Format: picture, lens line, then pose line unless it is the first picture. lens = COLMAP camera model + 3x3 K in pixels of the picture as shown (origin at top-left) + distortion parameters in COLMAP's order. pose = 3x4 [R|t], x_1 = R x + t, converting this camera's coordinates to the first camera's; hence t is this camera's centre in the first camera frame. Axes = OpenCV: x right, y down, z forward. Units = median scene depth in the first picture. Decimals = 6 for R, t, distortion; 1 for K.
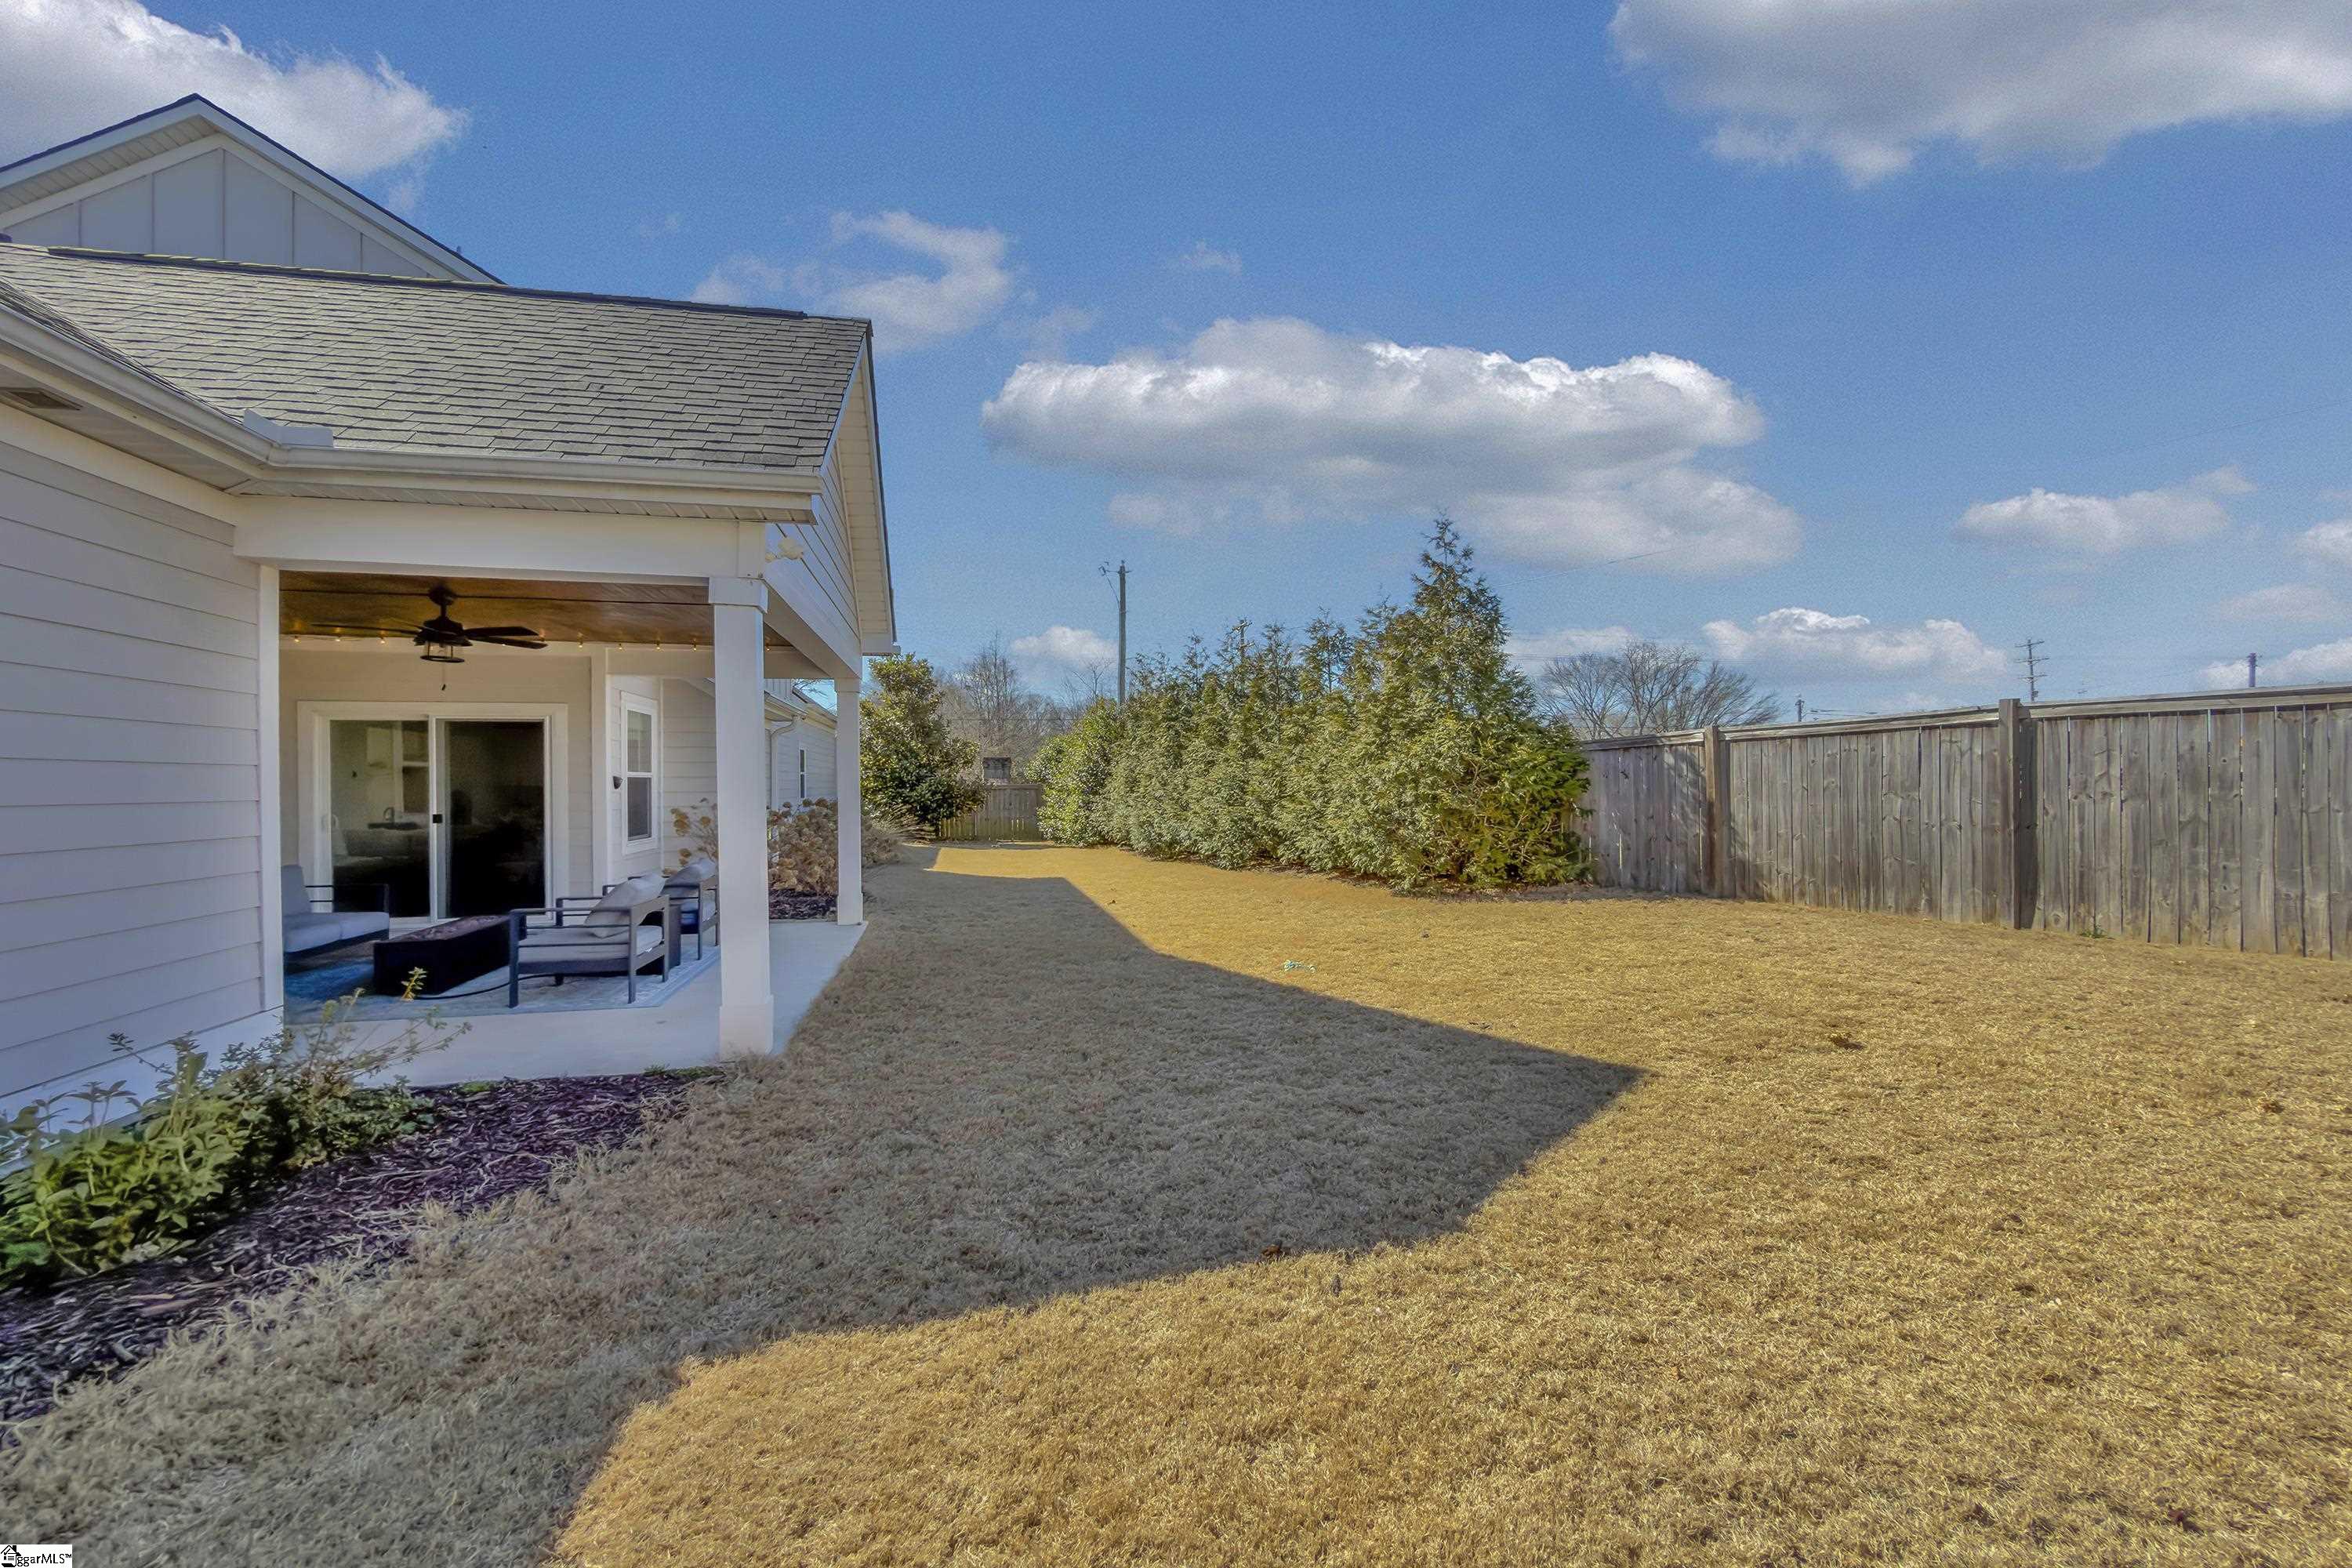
lens RADIAL K [[965.9, 0, 1173.7], [0, 965.9, 787.8], [0, 0, 1]] dist [-0.000475, -0.000021]
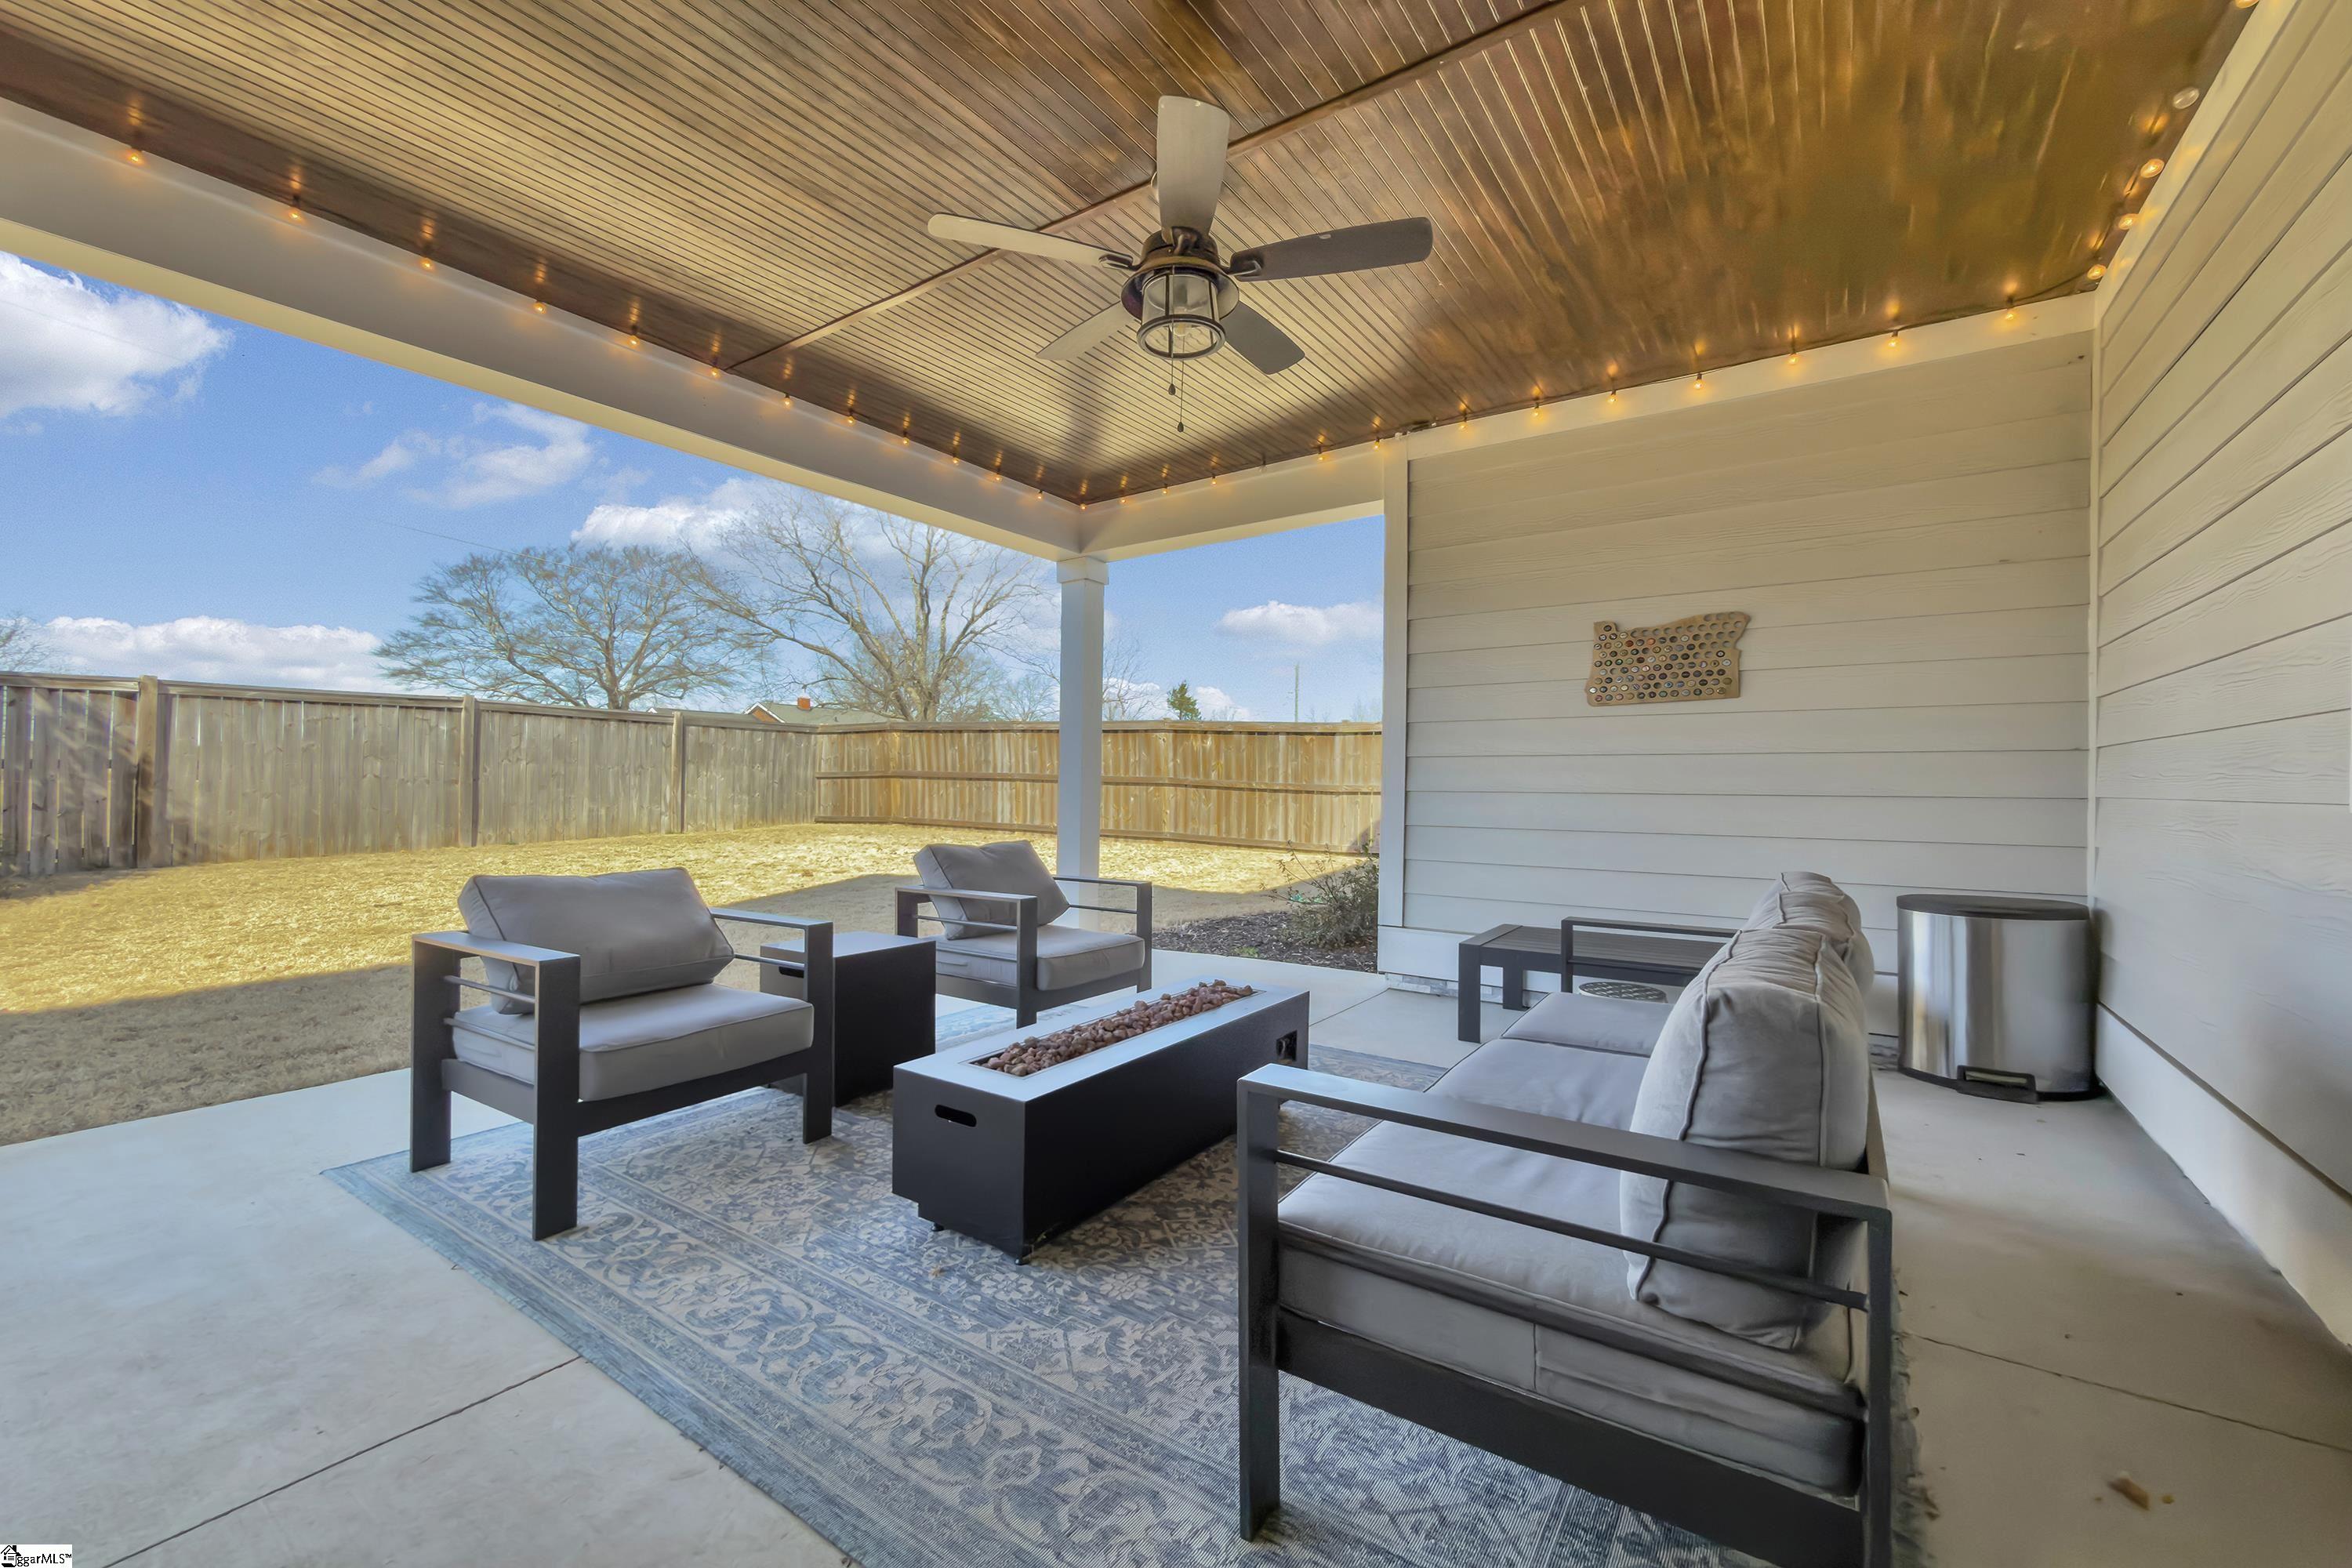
lens RADIAL K [[965.9, 0, 1176.7], [0, 965.9, 779.6], [0, 0, 1]] dist [-0.000475, -0.000021]
pose [[-0.685611, 0.011535, 0.727877, -0.853924], [0.004654, 0.999923, -0.011462, 0.054001], [-0.727954, -0.004471, -0.685612, 1.066281]]
